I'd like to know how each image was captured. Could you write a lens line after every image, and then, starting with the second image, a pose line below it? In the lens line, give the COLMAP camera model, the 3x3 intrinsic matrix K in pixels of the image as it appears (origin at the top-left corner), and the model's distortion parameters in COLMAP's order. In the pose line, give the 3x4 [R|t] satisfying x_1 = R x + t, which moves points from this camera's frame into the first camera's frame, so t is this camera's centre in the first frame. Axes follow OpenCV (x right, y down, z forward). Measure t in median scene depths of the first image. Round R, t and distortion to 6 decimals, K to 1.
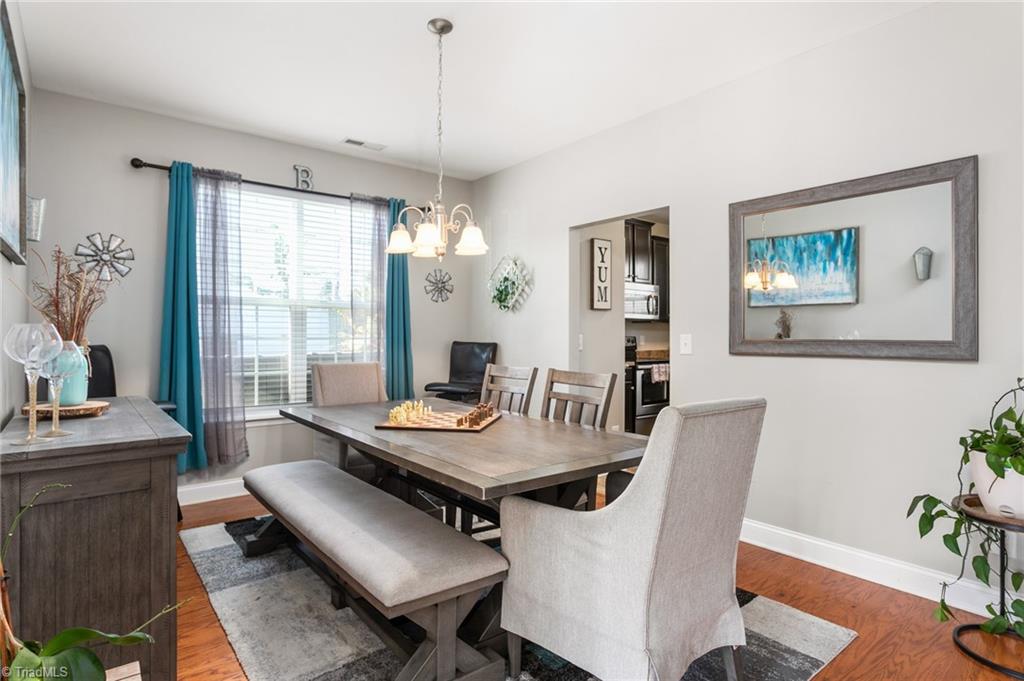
lens RADIAL K [[549.3, 0, 505.6], [0, 549.3, 333.4], [0, 0, 1]] dist [-0.011269, 0.007873]
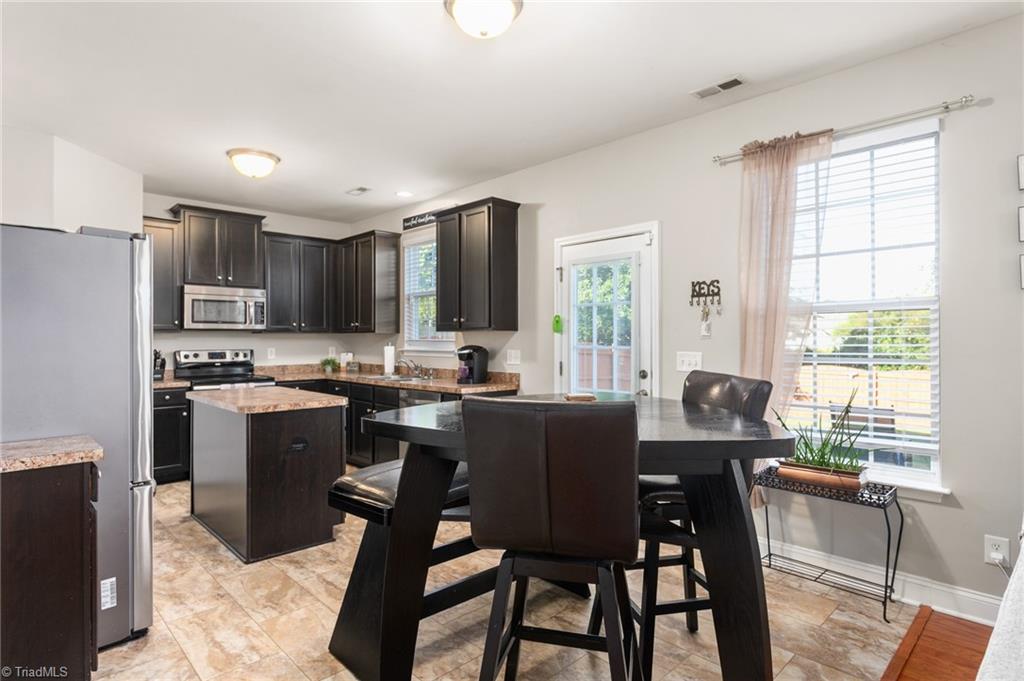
lens RADIAL K [[549.3, 0, 505.8], [0, 549.3, 335.2], [0, 0, 1]] dist [-0.011269, 0.007873]
pose [[0.996735, -0.005026, 0.080581, 0.629930], [0.005232, 0.999984, -0.002356, -0.014061], [-0.080567, 0.002770, 0.996745, 0.140476]]
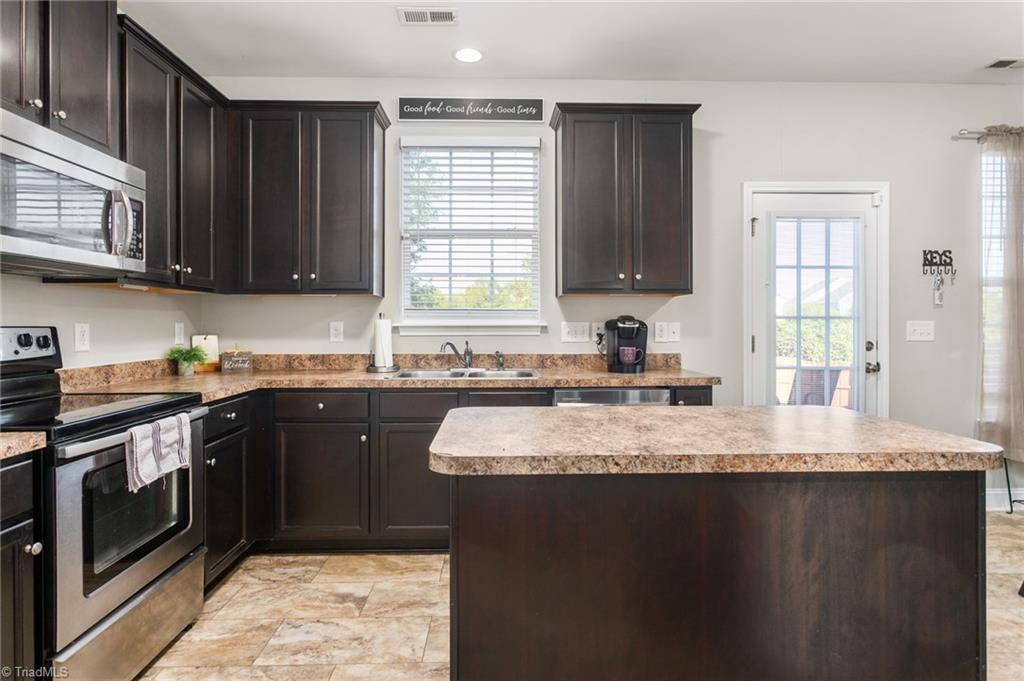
lens RADIAL K [[549.3, 0, 515.7], [0, 549.3, 322.7], [0, 0, 1]] dist [-0.011269, 0.007873]
pose [[0.605777, -0.003731, 0.795625, 0.166421], [0.000348, 0.999990, 0.004425, 0.002399], [-0.795634, -0.002404, 0.605773, 0.680020]]
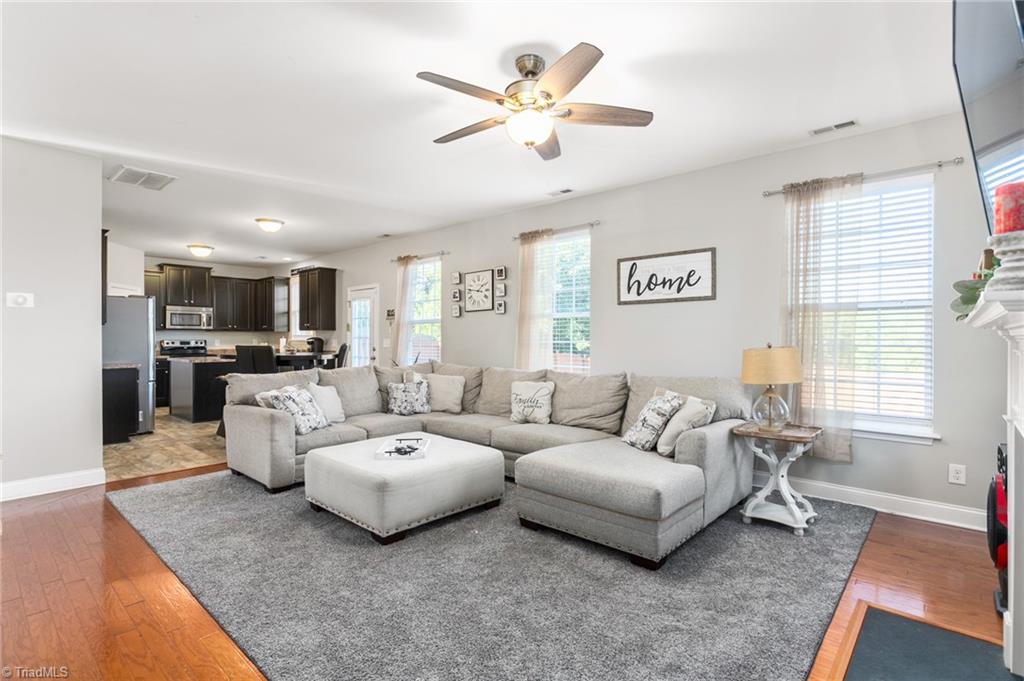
lens RADIAL K [[494.8, 0, 512.1], [0, 494.8, 339.8], [0, 0, 1]] dist [0.000914, 0.001991]
pose [[0.987369, -0.003369, 0.158405, 0.977989], [0.002332, 0.999975, 0.006736, -0.003022], [-0.158423, -0.006281, 0.987351, -0.578545]]
